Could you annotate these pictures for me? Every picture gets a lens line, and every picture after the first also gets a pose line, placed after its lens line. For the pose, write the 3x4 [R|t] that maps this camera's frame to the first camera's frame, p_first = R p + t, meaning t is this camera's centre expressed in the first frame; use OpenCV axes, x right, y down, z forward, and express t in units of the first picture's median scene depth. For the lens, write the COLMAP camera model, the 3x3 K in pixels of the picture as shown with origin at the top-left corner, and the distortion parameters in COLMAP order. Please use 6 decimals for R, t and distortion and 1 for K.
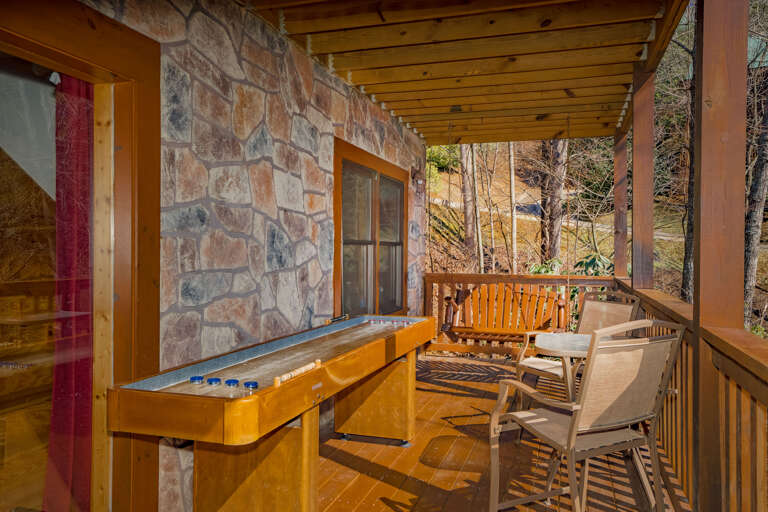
lens RADIAL K [[597.5, 0, 383.3], [0, 597.5, 252.3], [0, 0, 1]] dist [-0.003192, -0.000704]
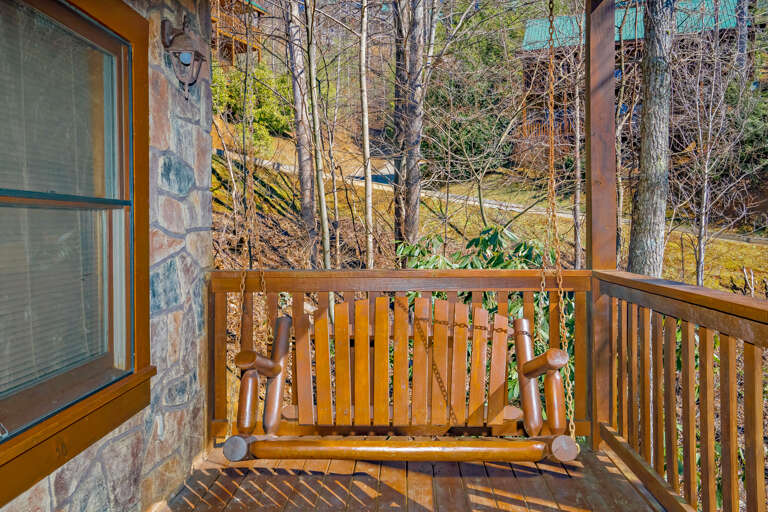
lens RADIAL K [[597.5, 0, 383.3], [0, 597.5, 248.8], [0, 0, 1]] dist [-0.003192, -0.000704]
pose [[0.963796, -0.018734, 0.265981, 0.033372], [0.009189, 0.999270, 0.037085, 0.000929], [-0.266481, -0.033298, 0.963265, 0.229292]]
